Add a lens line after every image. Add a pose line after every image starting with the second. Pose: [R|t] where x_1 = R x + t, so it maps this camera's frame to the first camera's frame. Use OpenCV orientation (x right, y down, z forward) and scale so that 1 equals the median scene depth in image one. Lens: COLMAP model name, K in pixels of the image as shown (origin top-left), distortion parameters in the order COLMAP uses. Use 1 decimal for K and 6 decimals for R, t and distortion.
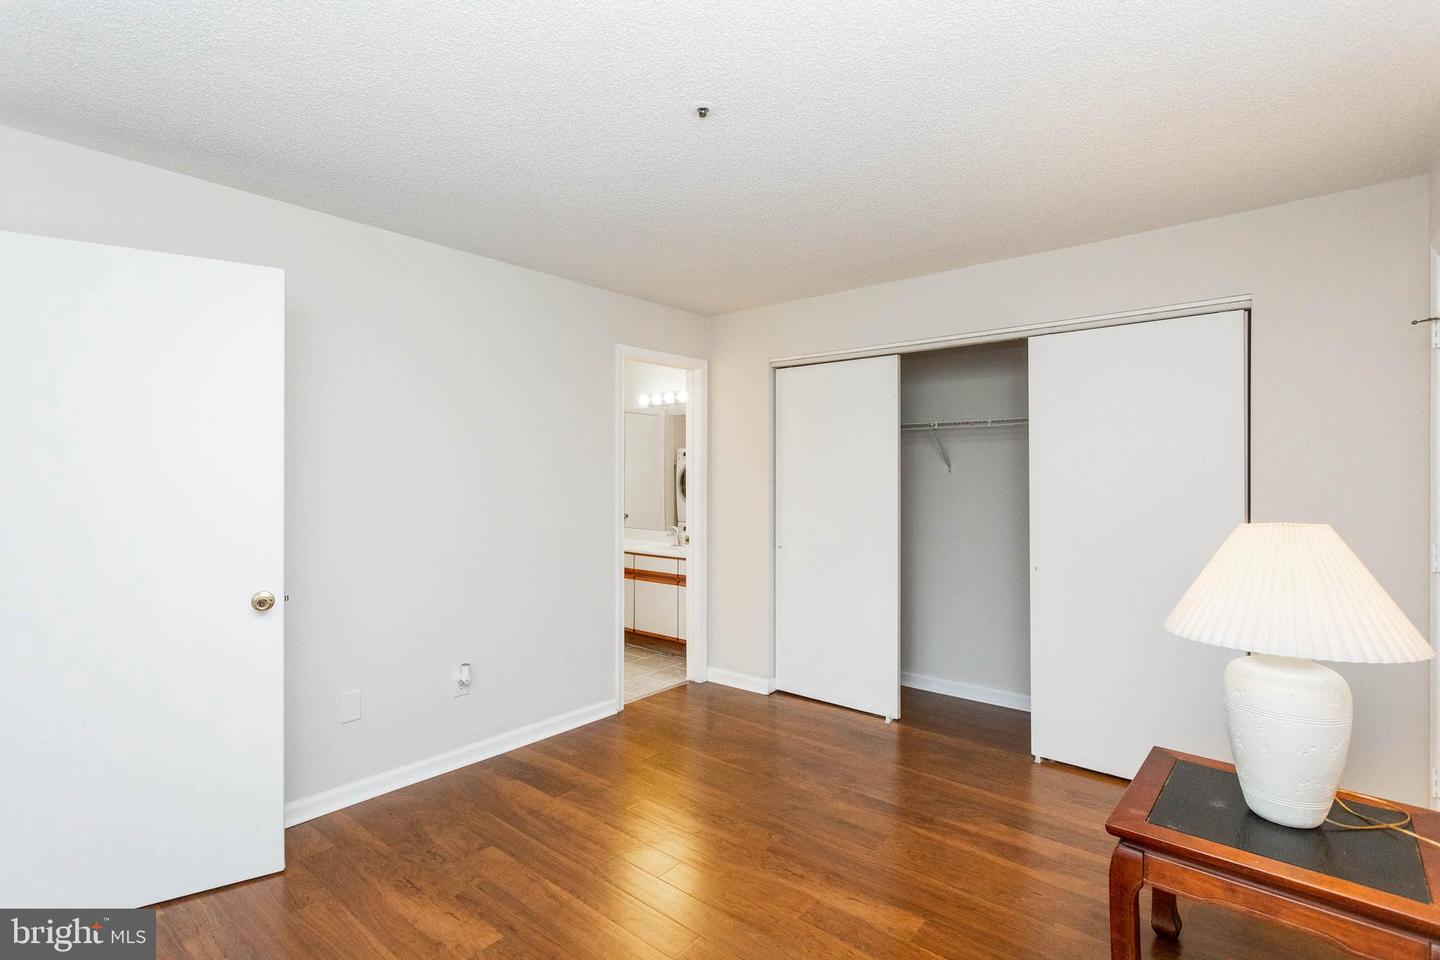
lens RADIAL K [[694.0, 0, 720.0], [0, 694.0, 480.0], [0, 0, 1]] dist [-0.003632, -0.000278]
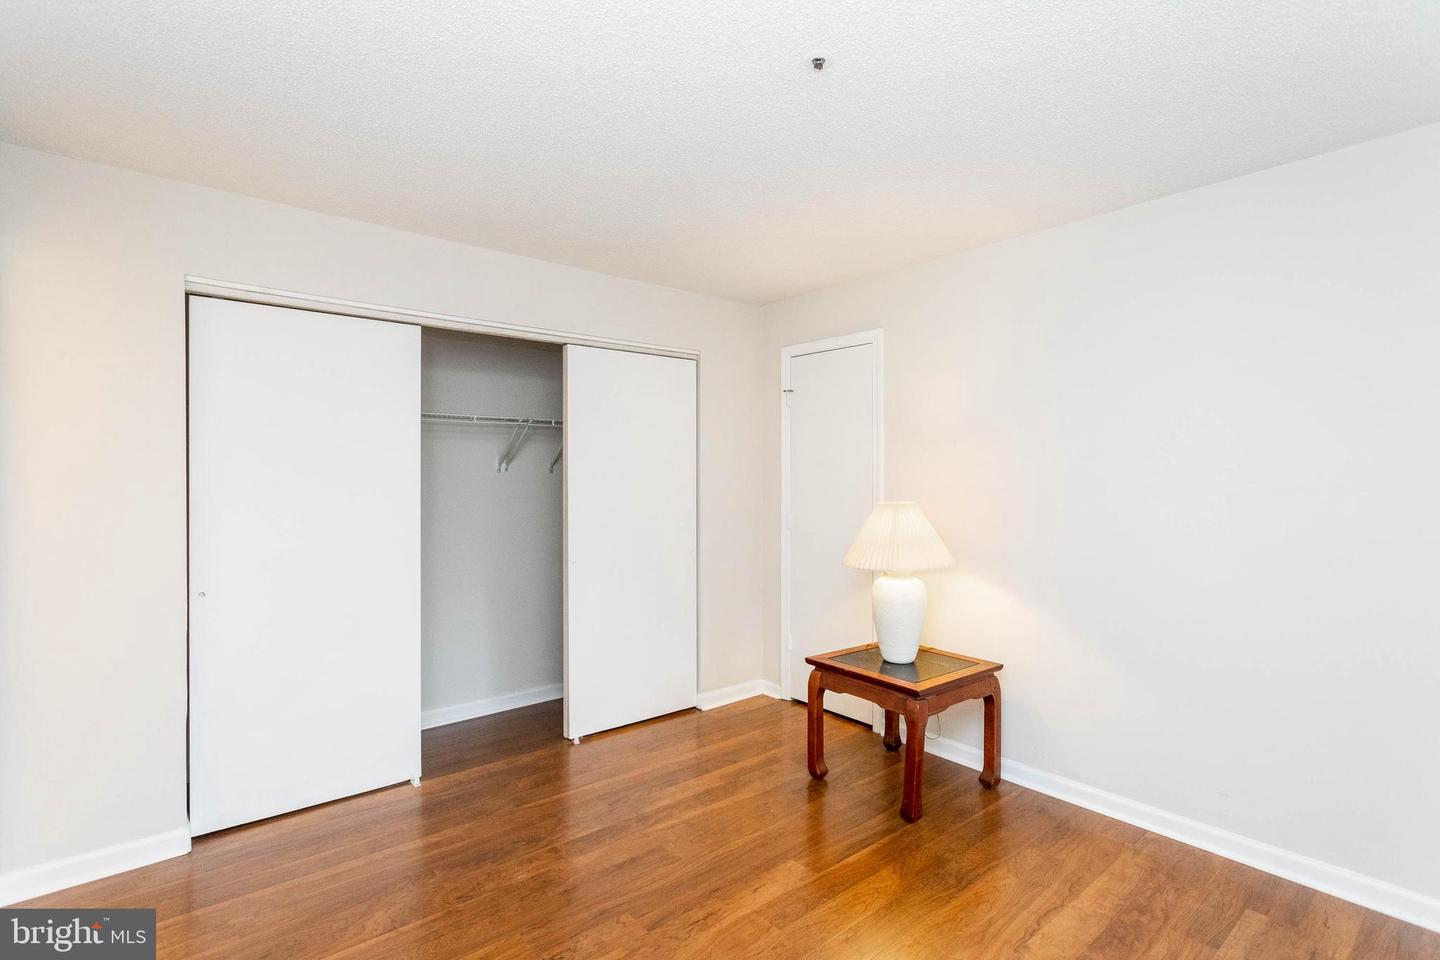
lens RADIAL K [[694.0, 0, 720.0], [0, 694.0, 480.0], [0, 0, 1]] dist [-0.003632, -0.000278]
pose [[0.159753, -0.005255, 0.987143, -0.533529], [0.006558, 0.999969, 0.004262, -0.002899], [-0.987135, 0.005793, 0.159782, 0.574630]]
